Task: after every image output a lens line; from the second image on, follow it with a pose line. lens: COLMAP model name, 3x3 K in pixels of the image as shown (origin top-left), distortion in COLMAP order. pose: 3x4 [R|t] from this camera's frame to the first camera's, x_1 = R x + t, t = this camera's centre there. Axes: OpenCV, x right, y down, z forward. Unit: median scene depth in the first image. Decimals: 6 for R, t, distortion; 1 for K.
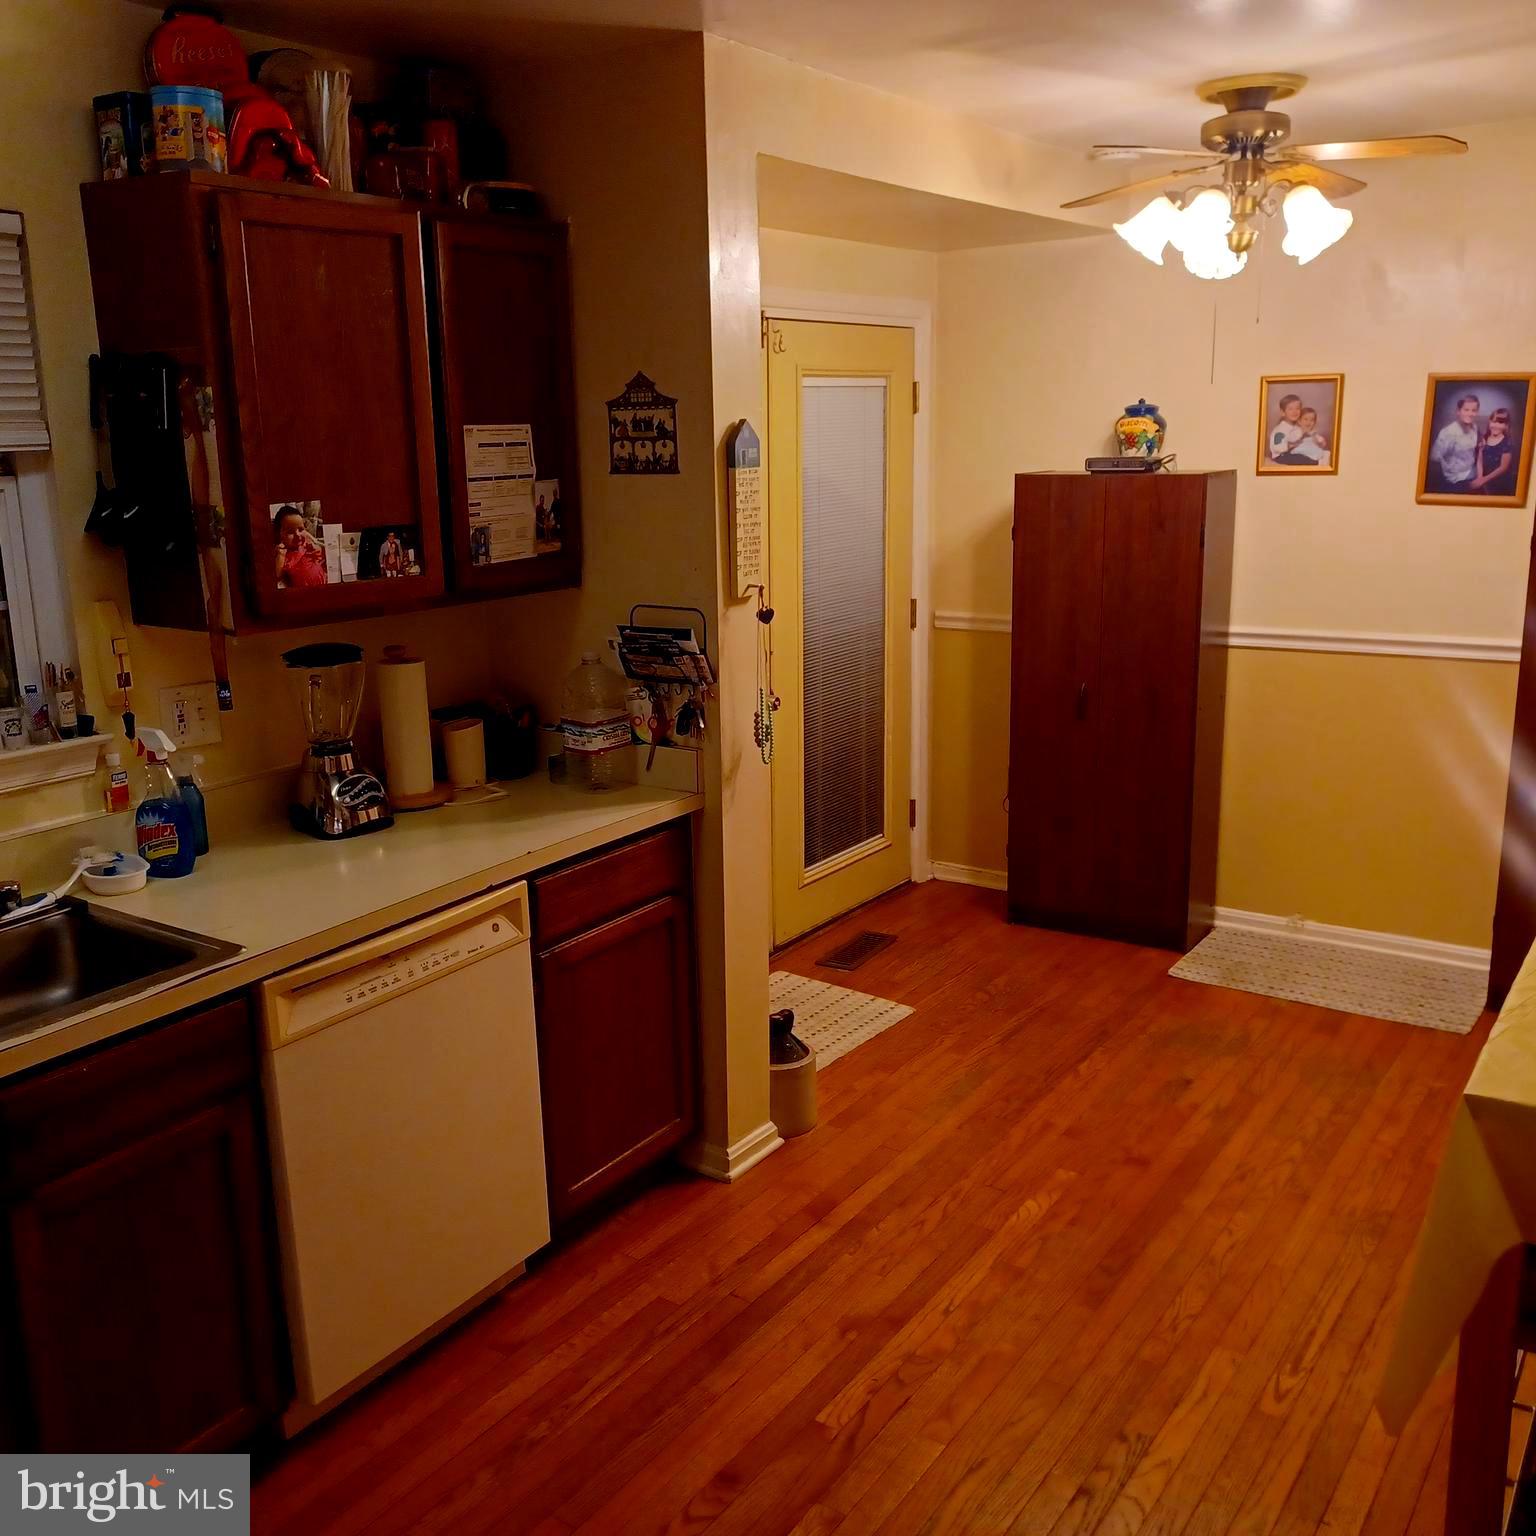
lens RADIAL K [[1490.4, 0, 759.4], [0, 1490.4, 788.1], [0, 0, 1]] dist [0.128861, -0.216766]
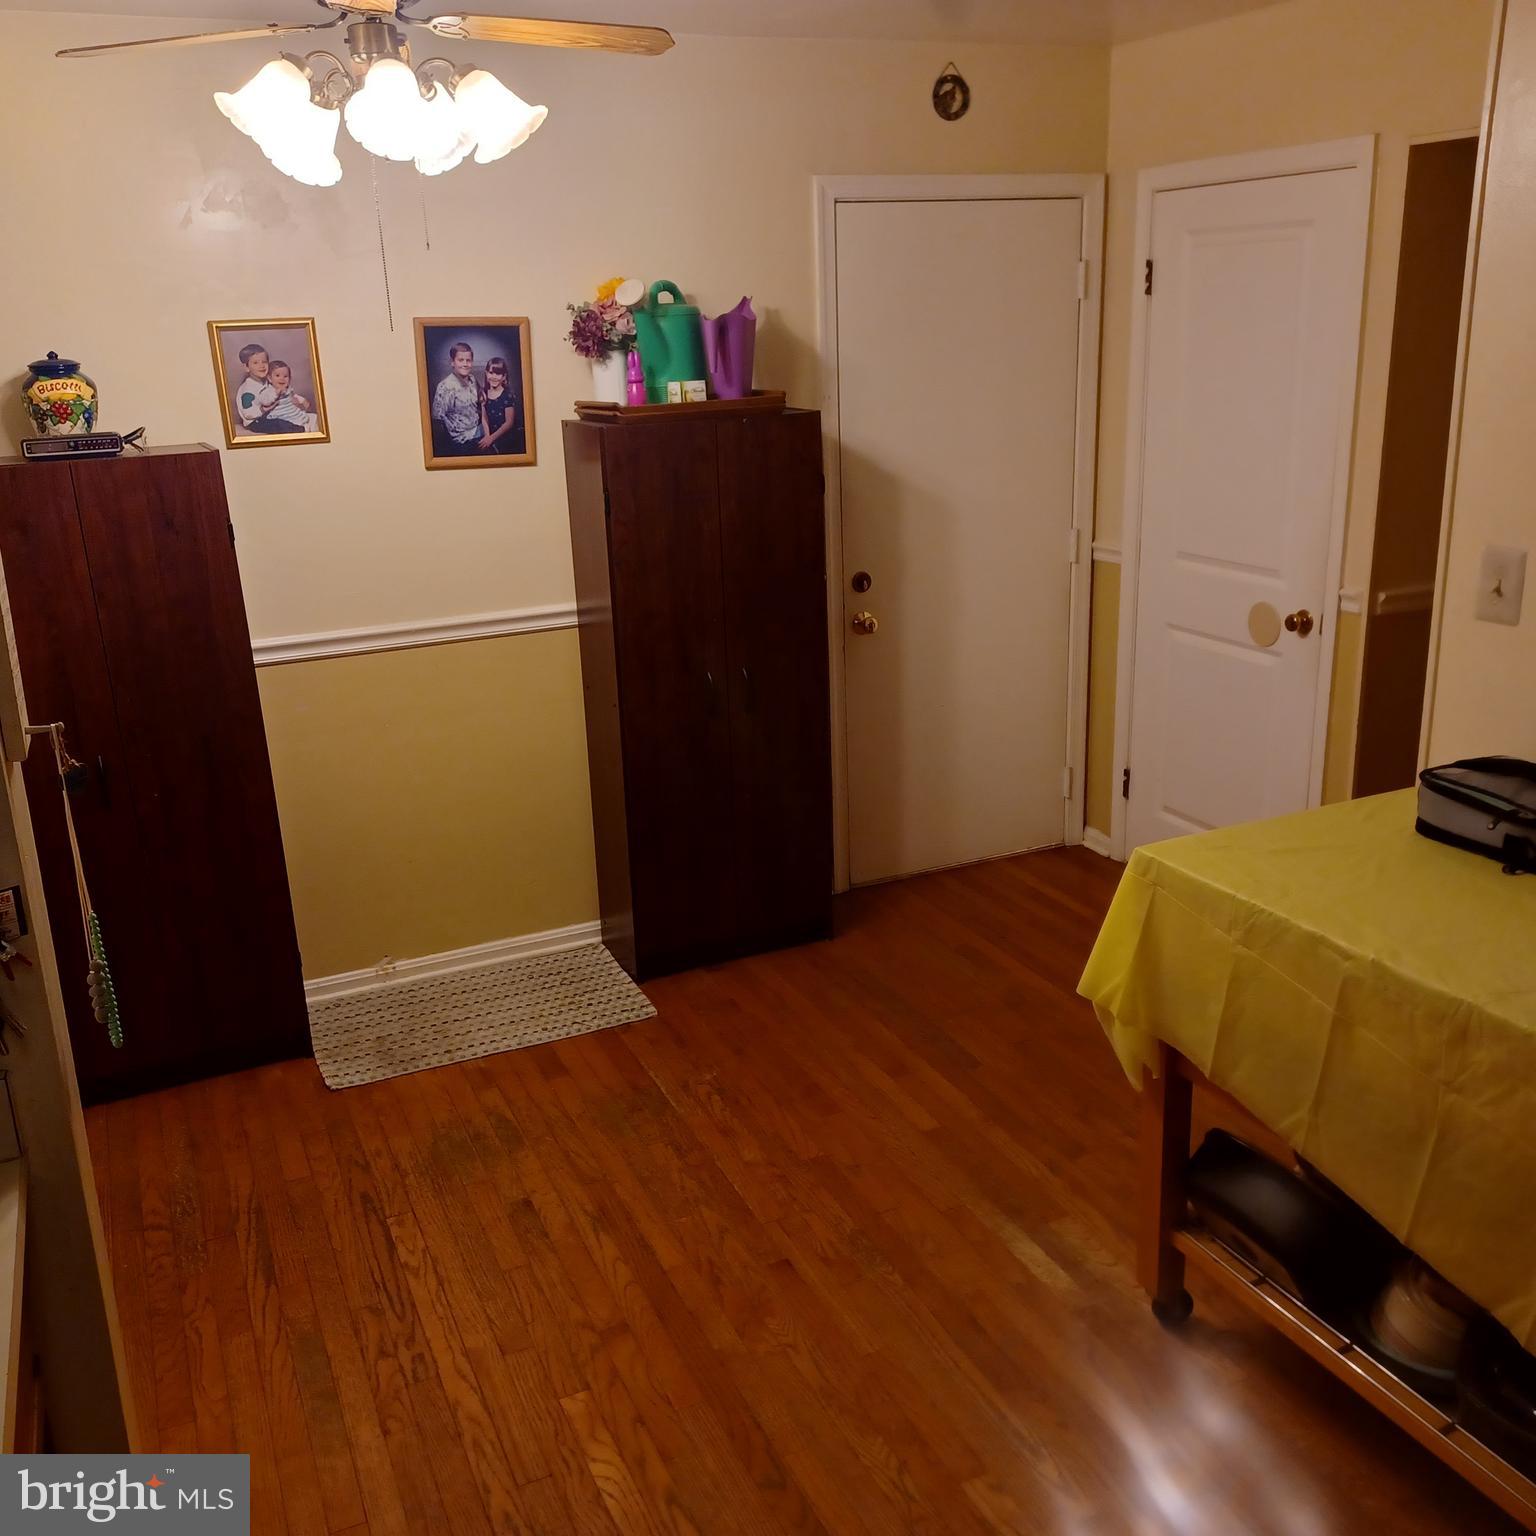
lens RADIAL K [[1490.4, 0, 759.4], [0, 1490.4, 788.1], [0, 0, 1]] dist [0.128861, -0.216766]
pose [[0.525294, -0.259258, 0.810464, -0.227026], [0.232501, 0.959942, 0.156381, -0.106947], [-0.818541, 0.106288, 0.564530, 0.388346]]
